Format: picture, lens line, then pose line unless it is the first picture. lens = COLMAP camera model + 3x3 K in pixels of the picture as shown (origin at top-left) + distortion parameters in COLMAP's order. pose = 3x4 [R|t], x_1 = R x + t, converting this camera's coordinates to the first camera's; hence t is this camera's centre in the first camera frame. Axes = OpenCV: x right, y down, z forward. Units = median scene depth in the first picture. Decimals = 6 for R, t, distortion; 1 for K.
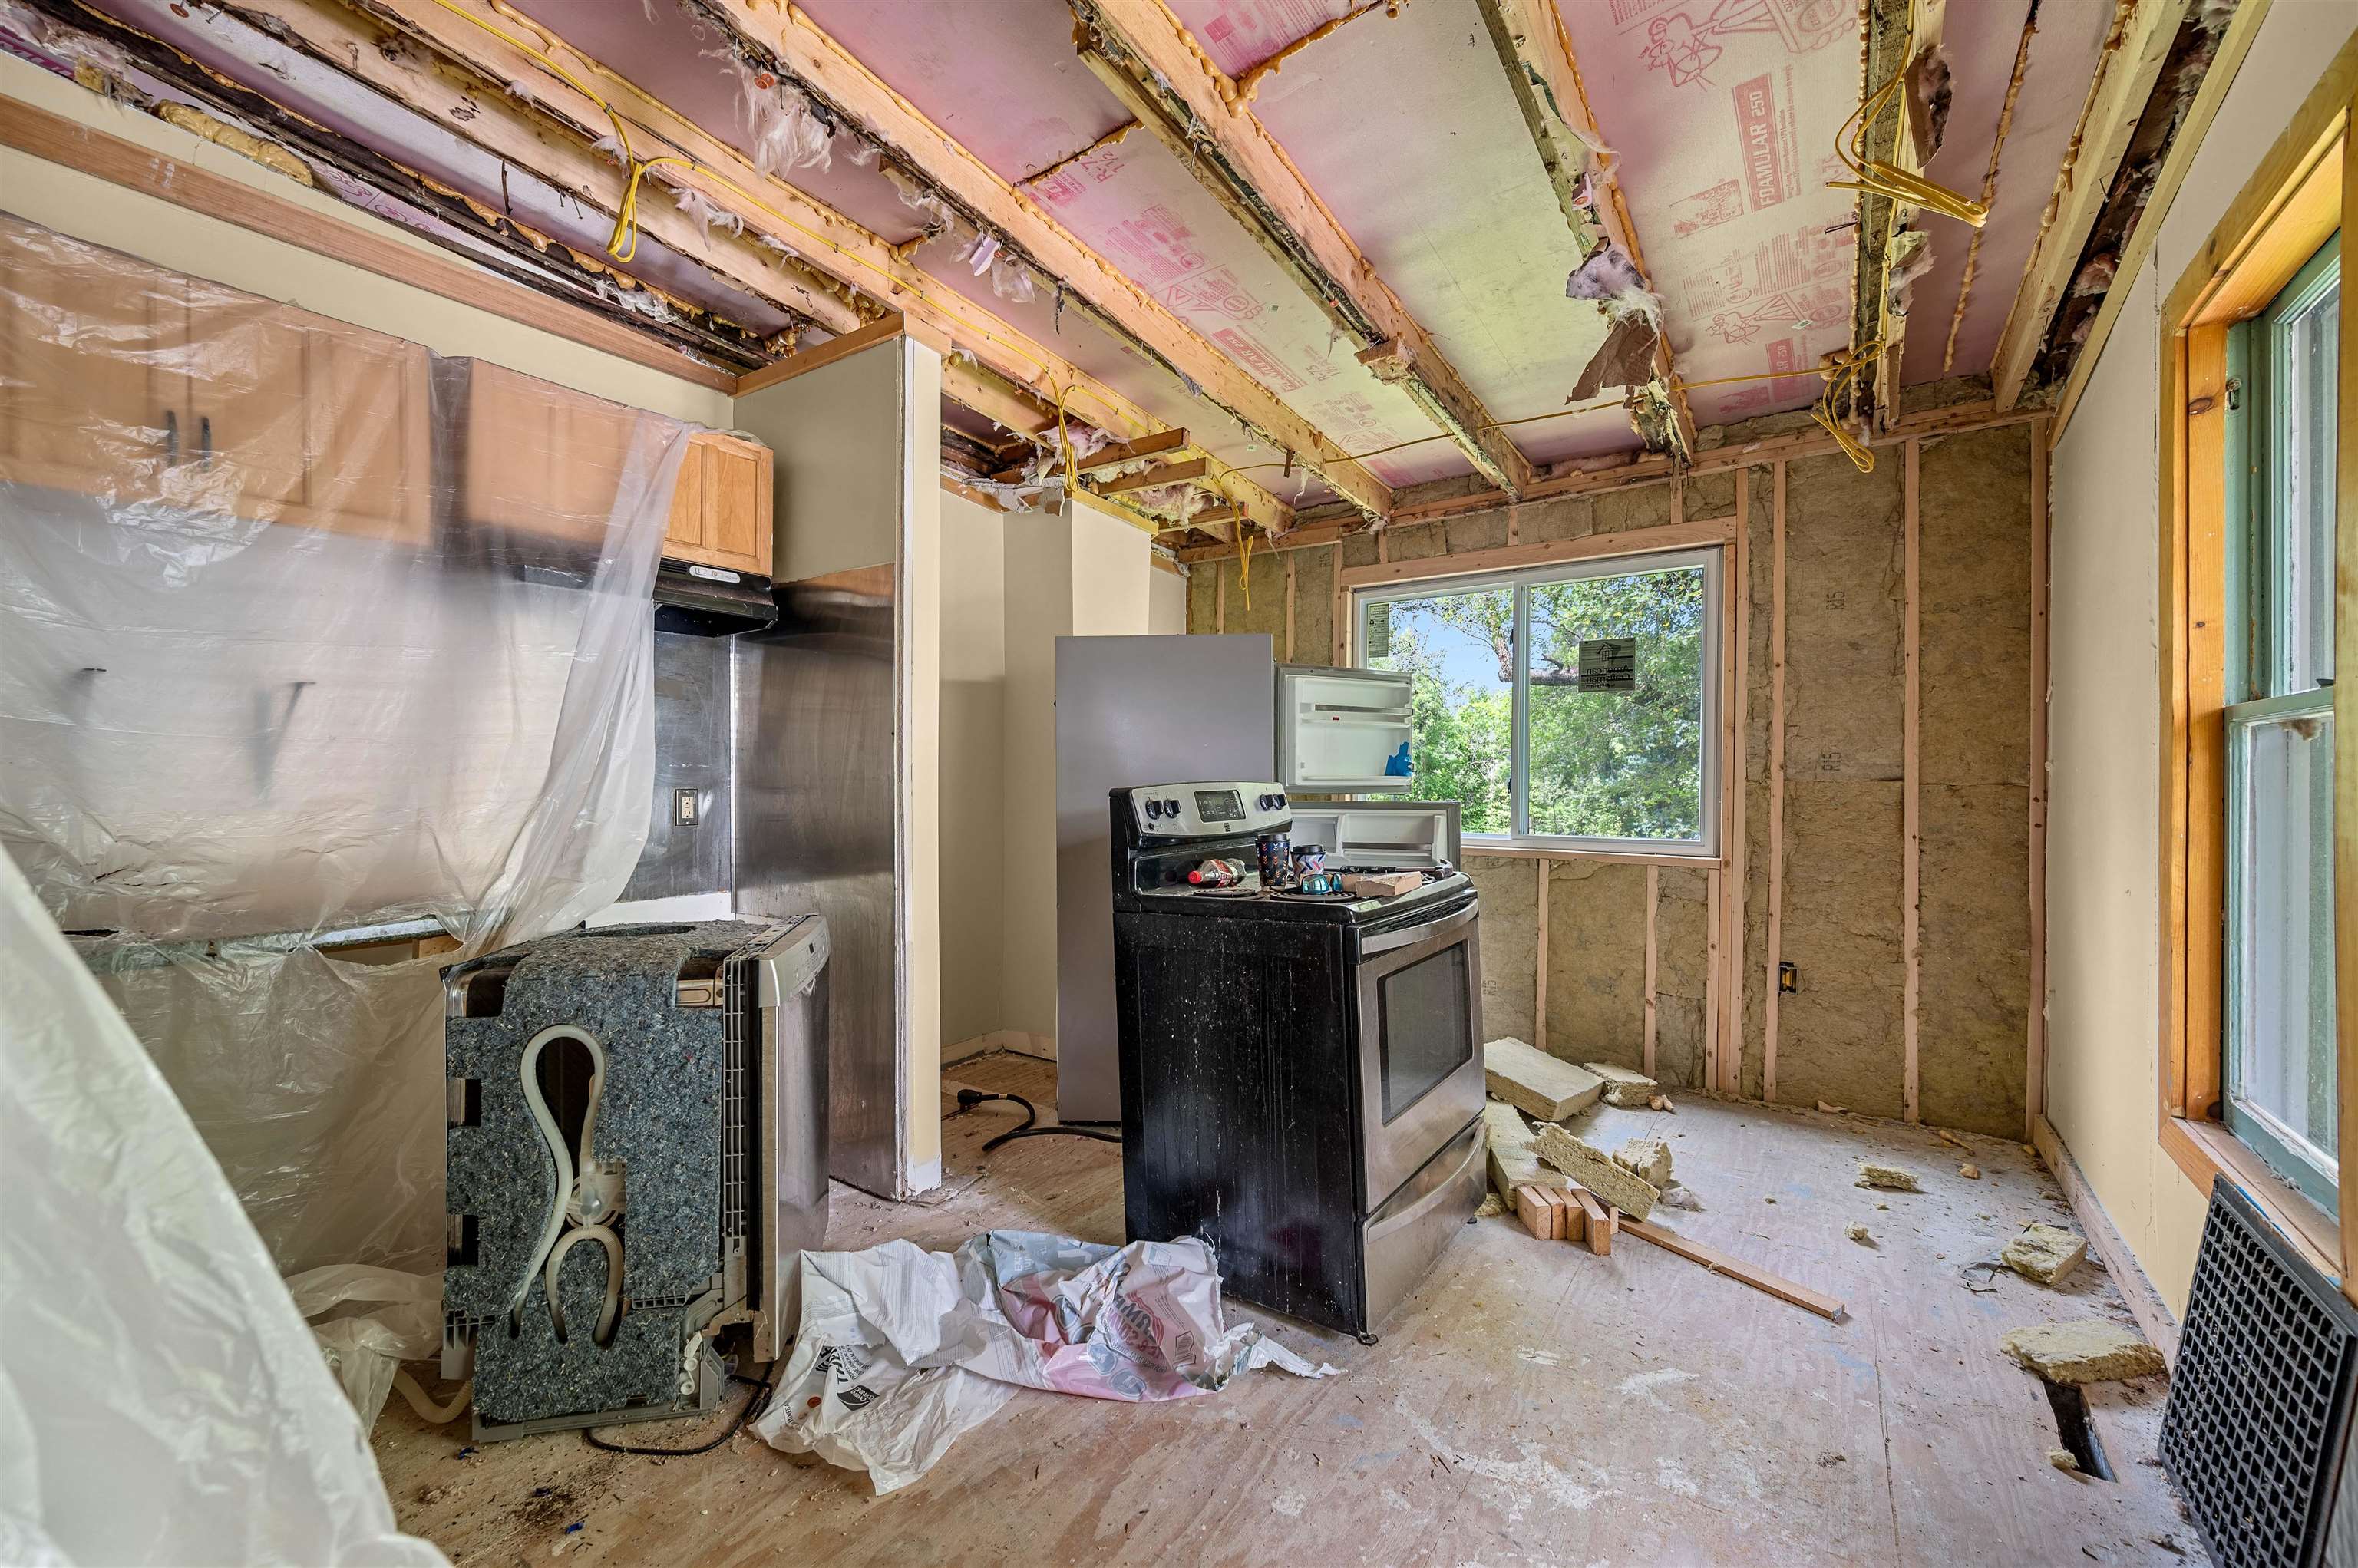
lens RADIAL K [[943.7, 0, 1176.3], [0, 943.7, 789.1], [0, 0, 1]] dist [0.001797, -0.000502]
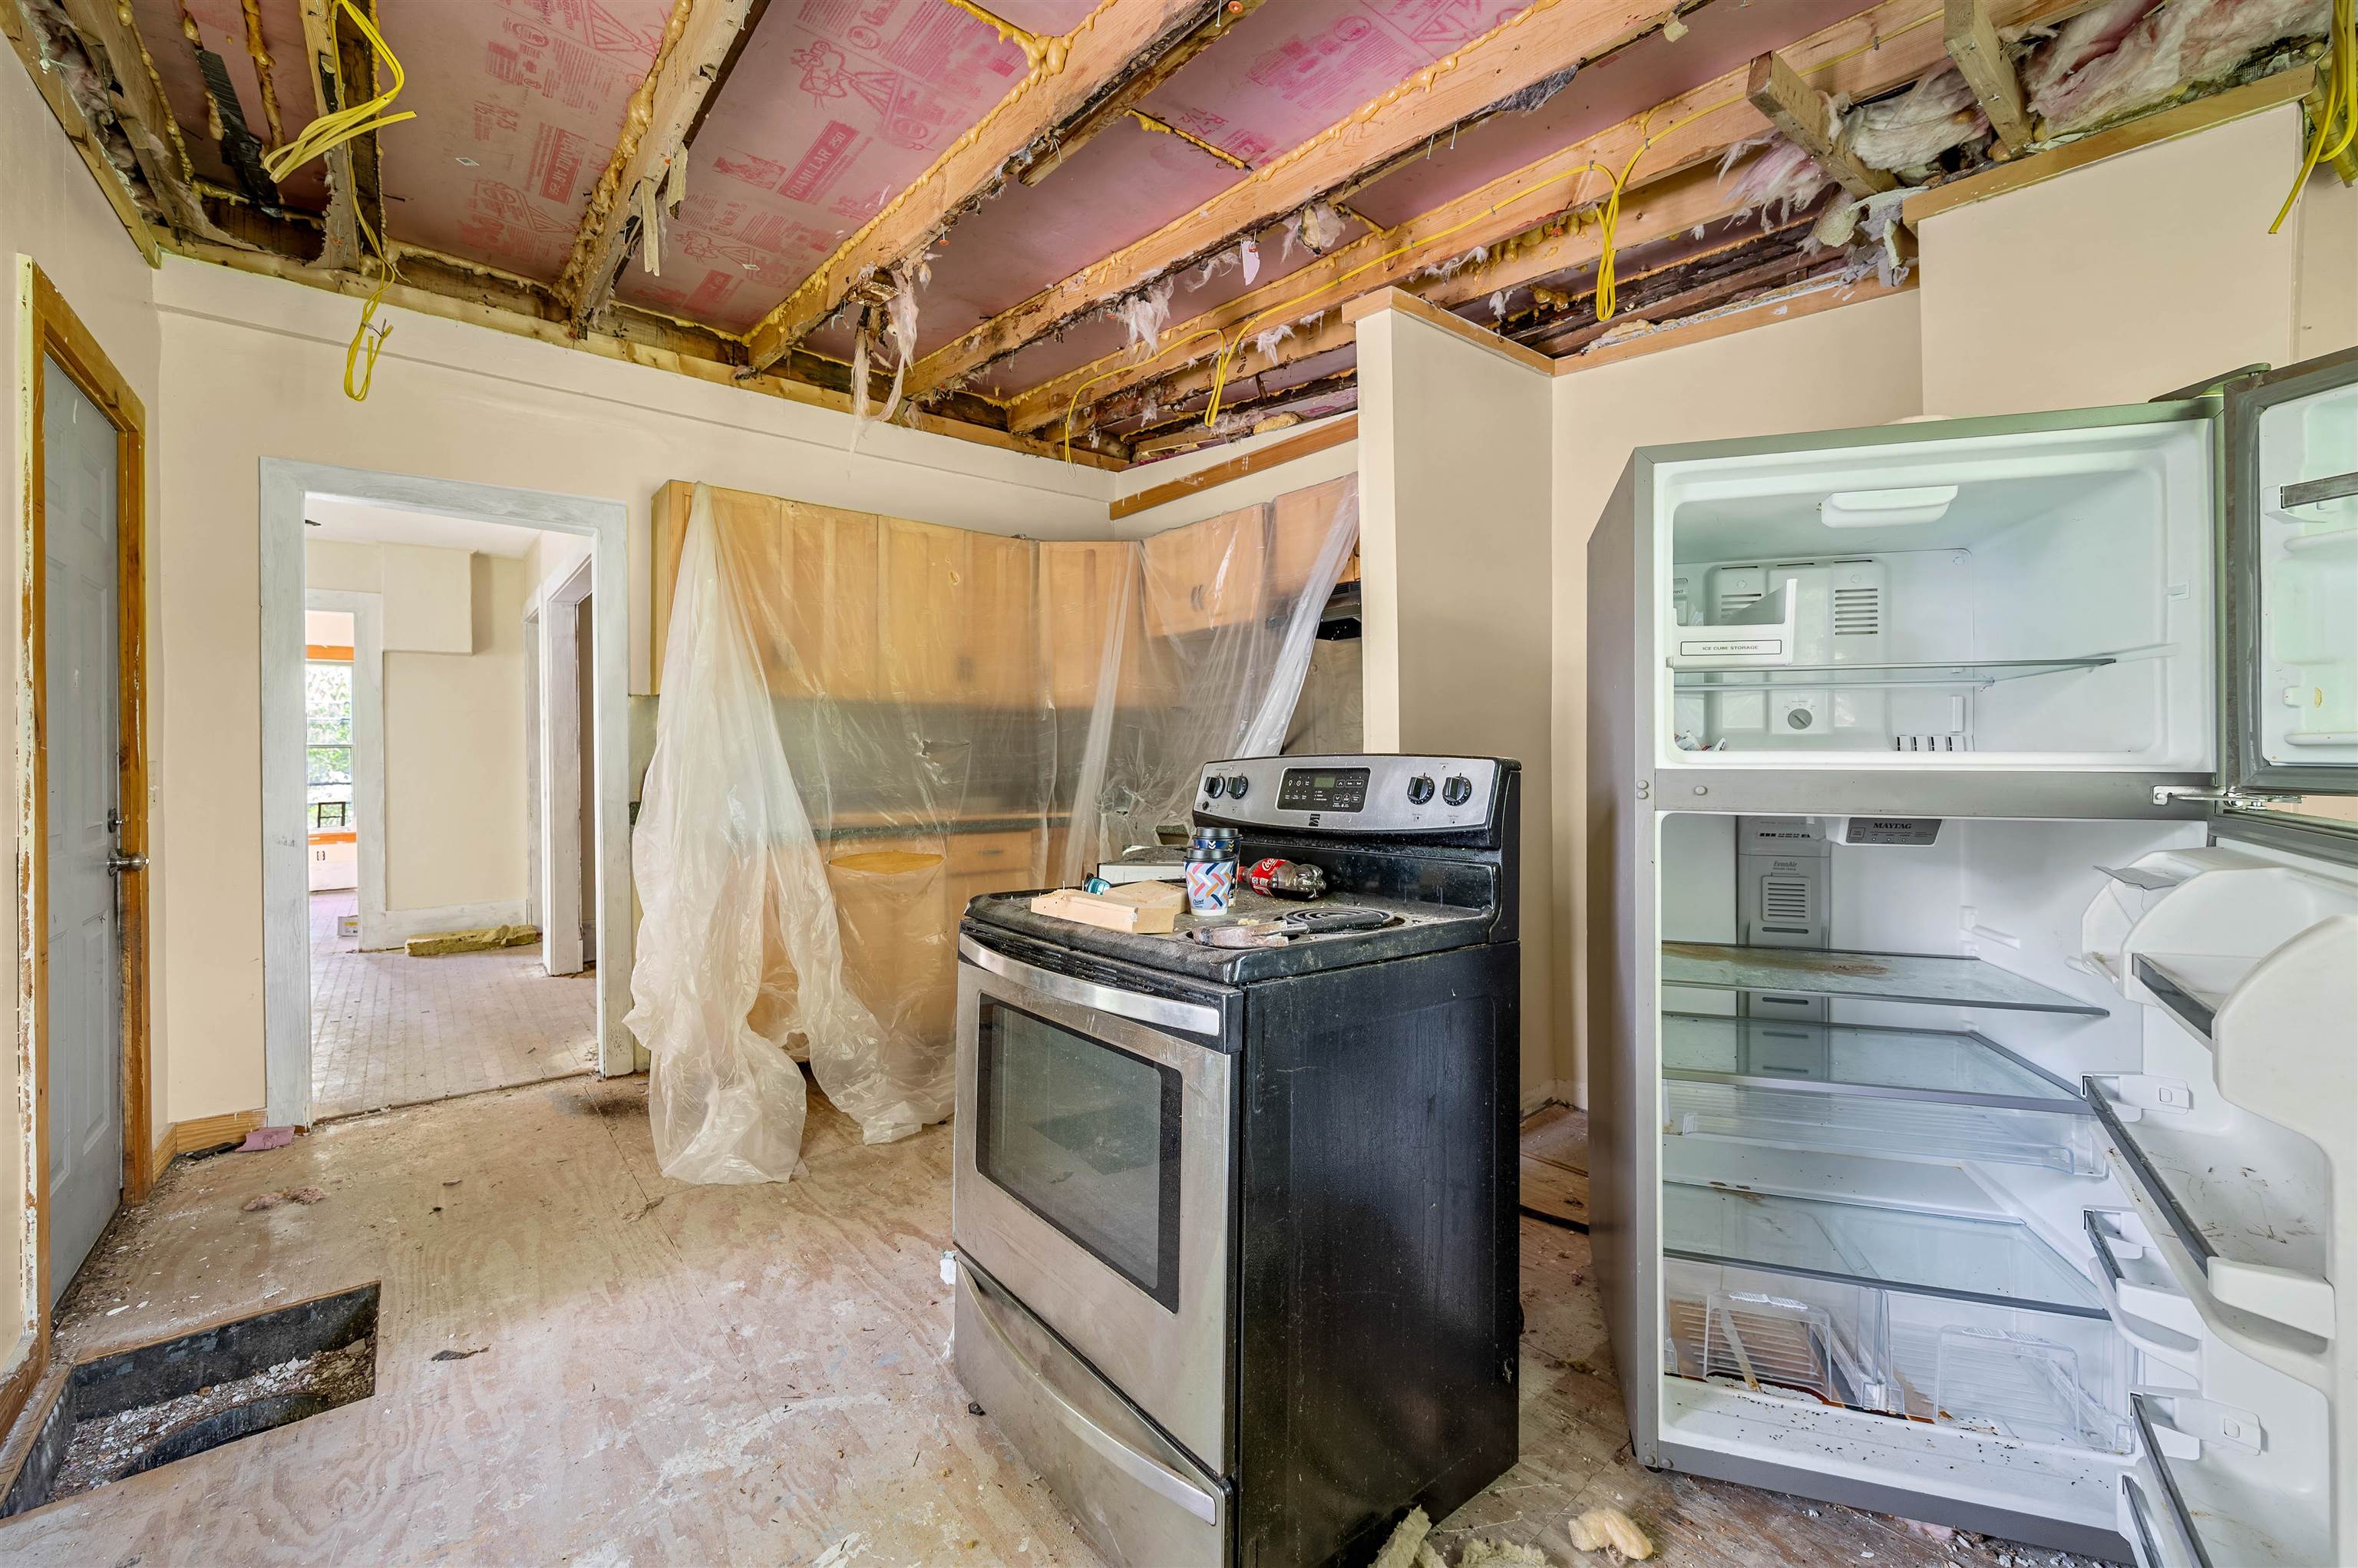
lens RADIAL K [[943.7, 0, 1169.5], [0, 943.7, 750.3], [0, 0, 1]] dist [0.001797, -0.000502]
pose [[-0.275759, 0.000224, -0.961227, 0.861872], [0.001040, 0.999999, -0.000066, -0.013229], [0.961226, -0.001018, -0.275759, 1.231934]]
